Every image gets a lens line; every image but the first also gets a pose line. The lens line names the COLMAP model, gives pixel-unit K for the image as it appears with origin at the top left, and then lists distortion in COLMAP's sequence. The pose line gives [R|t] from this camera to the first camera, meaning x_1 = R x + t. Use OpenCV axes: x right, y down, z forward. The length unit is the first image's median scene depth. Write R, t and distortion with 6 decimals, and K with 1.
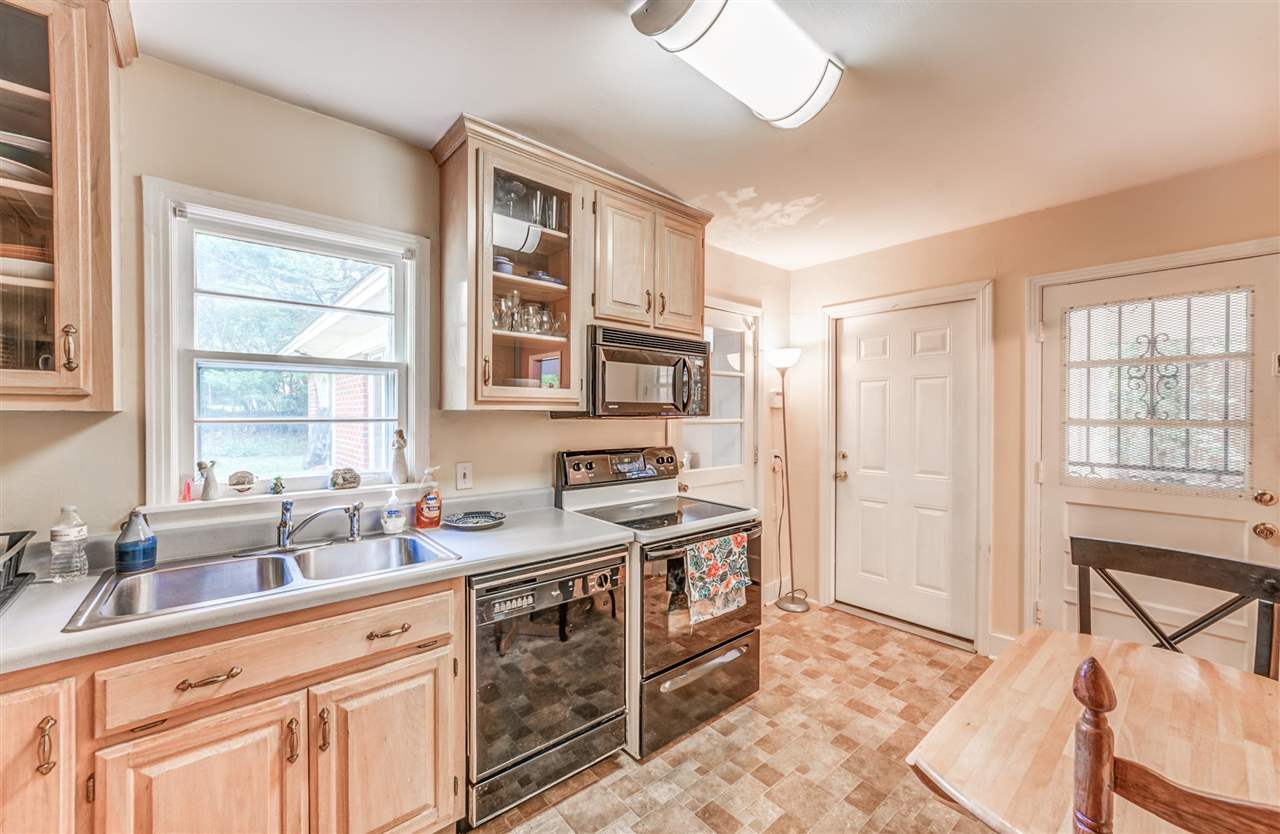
lens RADIAL K [[512.2, 0, 647.0], [0, 512.2, 416.8], [0, 0, 1]] dist [-0.010303, 0.001195]
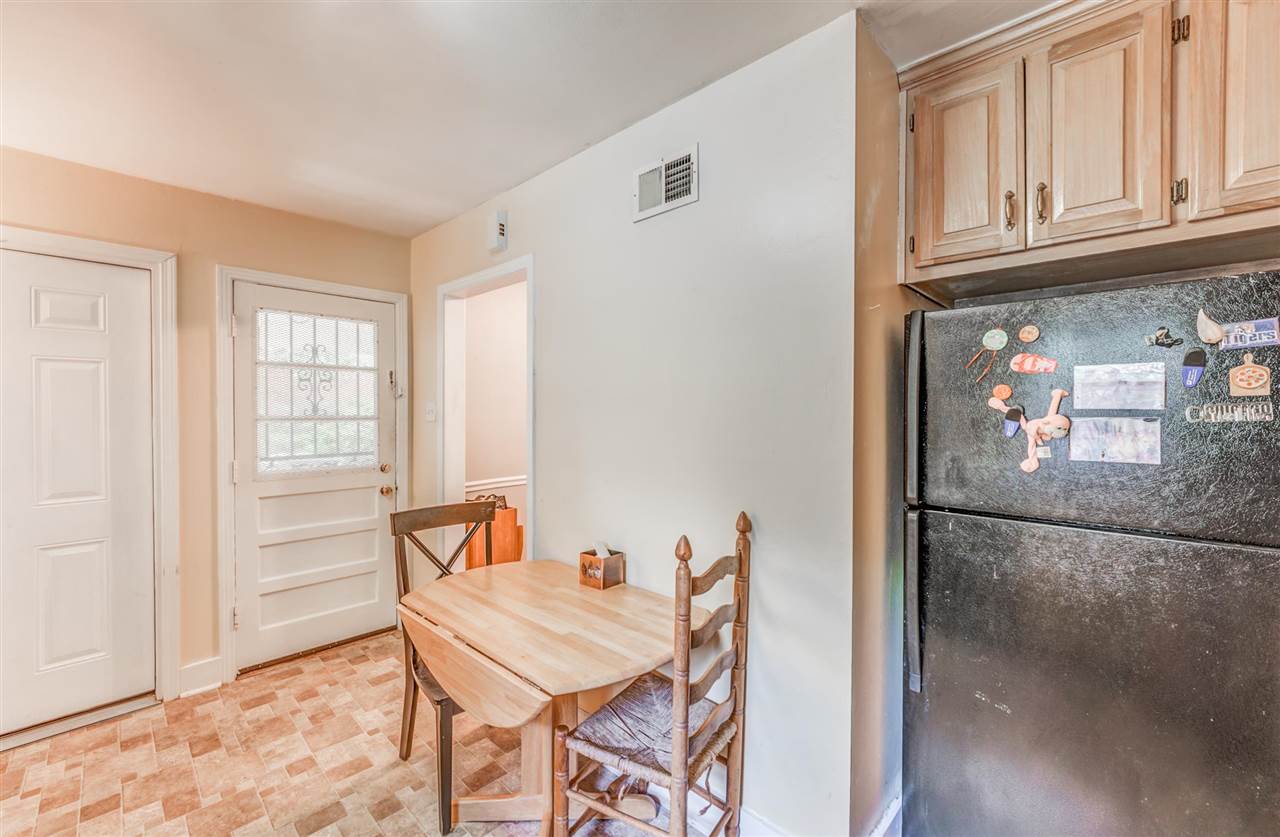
lens RADIAL K [[512.2, 0, 643.4], [0, 512.2, 417.7], [0, 0, 1]] dist [-0.010303, 0.001195]
pose [[-0.114145, -0.019155, 0.993279, -0.250105], [0.005230, 0.999789, 0.019881, -0.008395], [-0.993450, 0.007464, -0.114021, 0.318201]]
